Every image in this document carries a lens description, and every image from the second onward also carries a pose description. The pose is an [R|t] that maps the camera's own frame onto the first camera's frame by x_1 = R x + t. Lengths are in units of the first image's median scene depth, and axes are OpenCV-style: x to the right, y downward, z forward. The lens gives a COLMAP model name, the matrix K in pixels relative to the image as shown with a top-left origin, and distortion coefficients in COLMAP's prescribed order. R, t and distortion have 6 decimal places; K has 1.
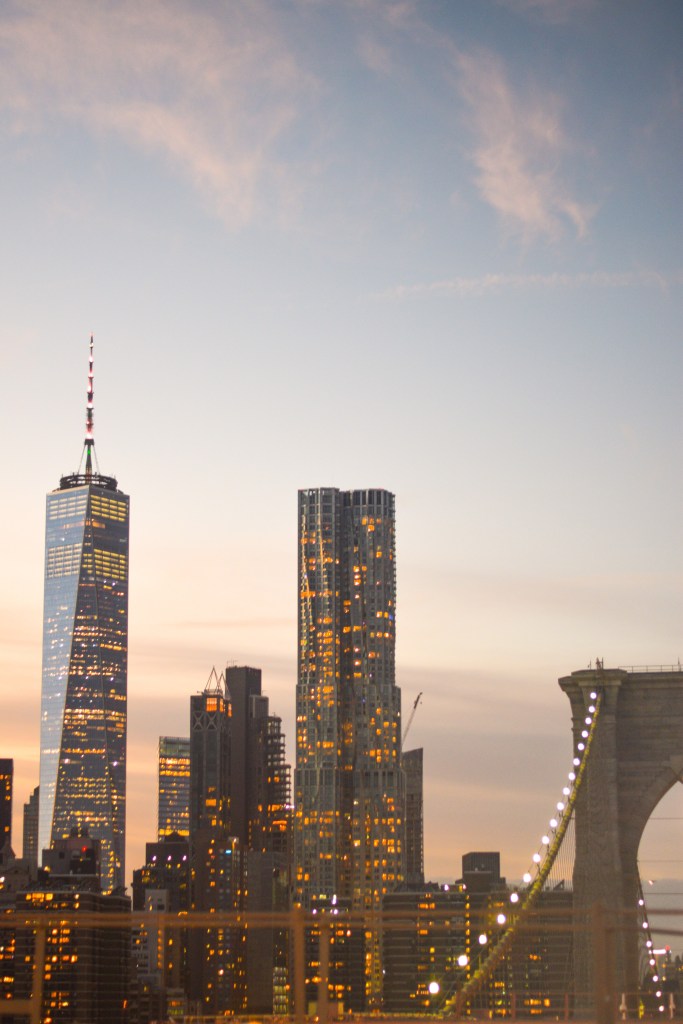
lens RADIAL K [[2359.4, 0, 341.5], [0, 2359.4, 512.0], [0, 0, 1]] dist [-0.055470, -0.000444]
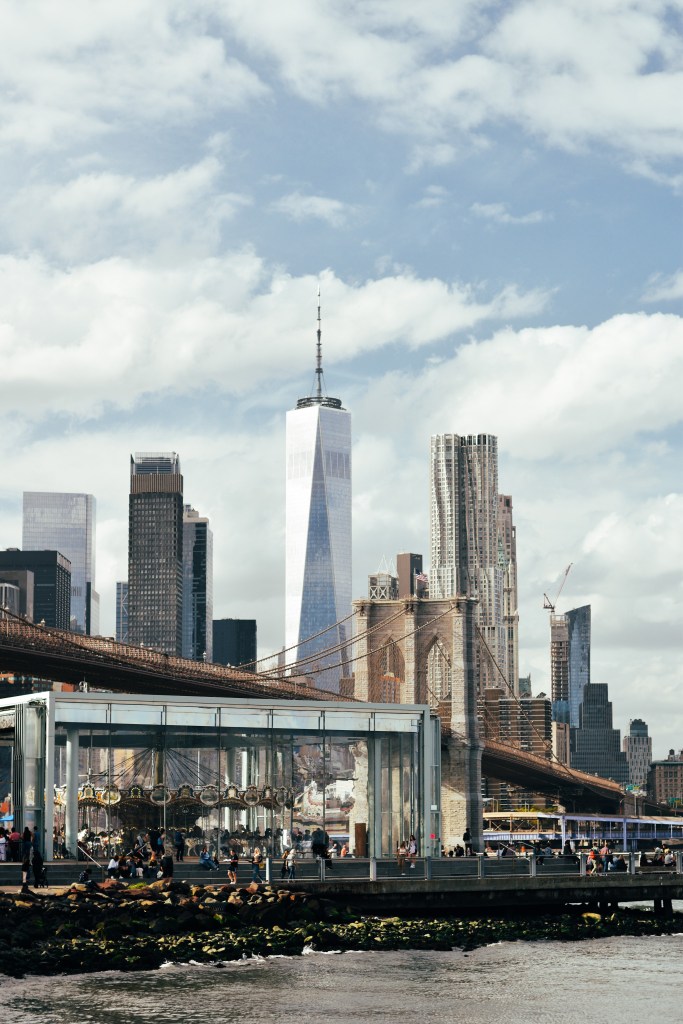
lens RADIAL K [[2359.4, 0, 341.5], [0, 2359.4, 512.0], [0, 0, 1]] dist [-0.055470, -0.000444]
pose [[0.991257, -0.017765, -0.130741, 0.116650], [0.026180, 0.997675, 0.062929, -0.055086], [0.129319, -0.065801, 0.989417, -0.450984]]
